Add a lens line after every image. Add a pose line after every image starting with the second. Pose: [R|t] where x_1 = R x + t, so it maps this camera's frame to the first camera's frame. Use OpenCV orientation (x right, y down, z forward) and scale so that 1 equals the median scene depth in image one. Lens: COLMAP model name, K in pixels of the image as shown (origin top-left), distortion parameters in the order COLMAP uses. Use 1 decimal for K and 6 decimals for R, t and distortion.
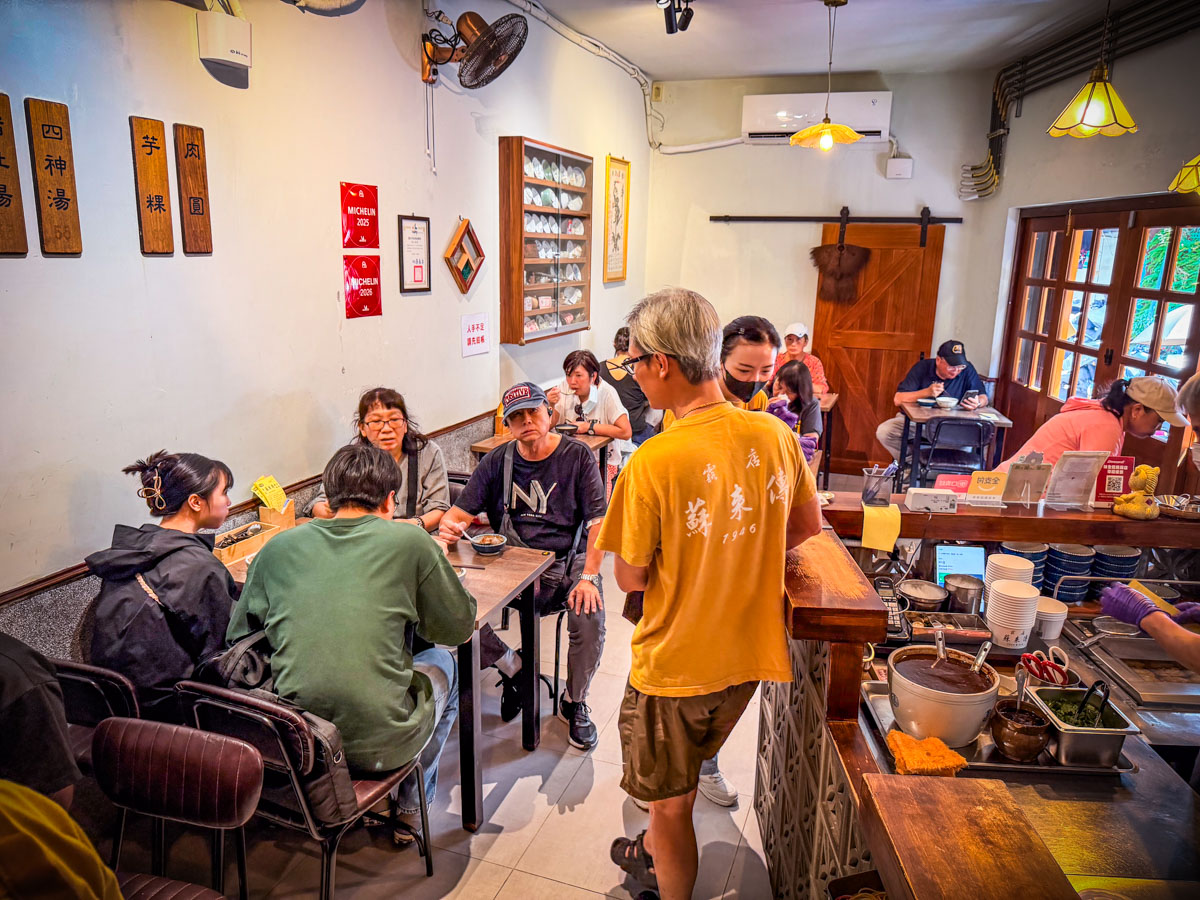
lens RADIAL K [[847.1, 0, 598.8], [0, 847.1, 448.3], [0, 0, 1]] dist [-0.002771, -0.003306]
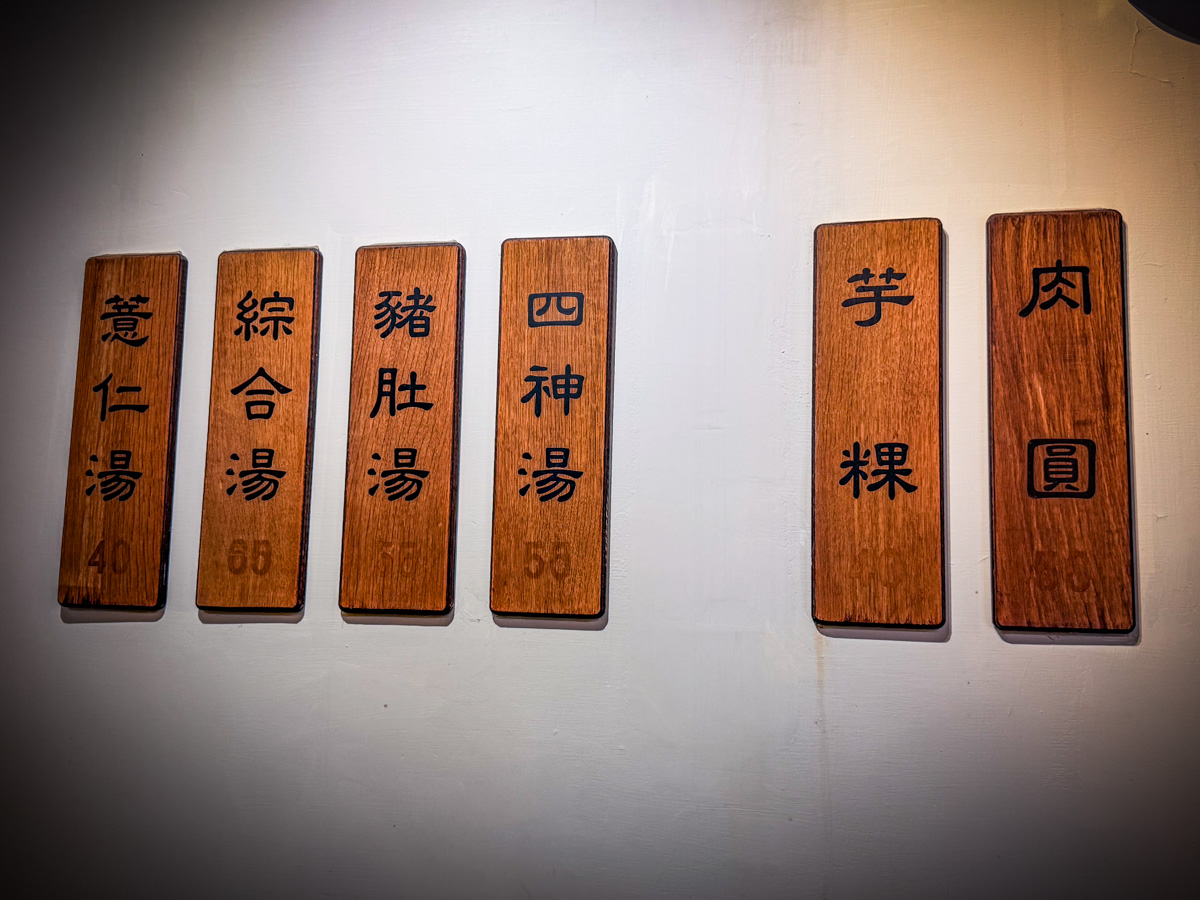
lens RADIAL K [[1123.8, 0, 600.1], [0, 1123.8, 451.8], [0, 0, 1]] dist [0.006154, 0.000000]
pose [[0.103639, -0.135649, -0.985321, -0.124851], [-0.250323, 0.955210, -0.157834, -0.206837], [0.962599, 0.263007, 0.065040, 0.884513]]
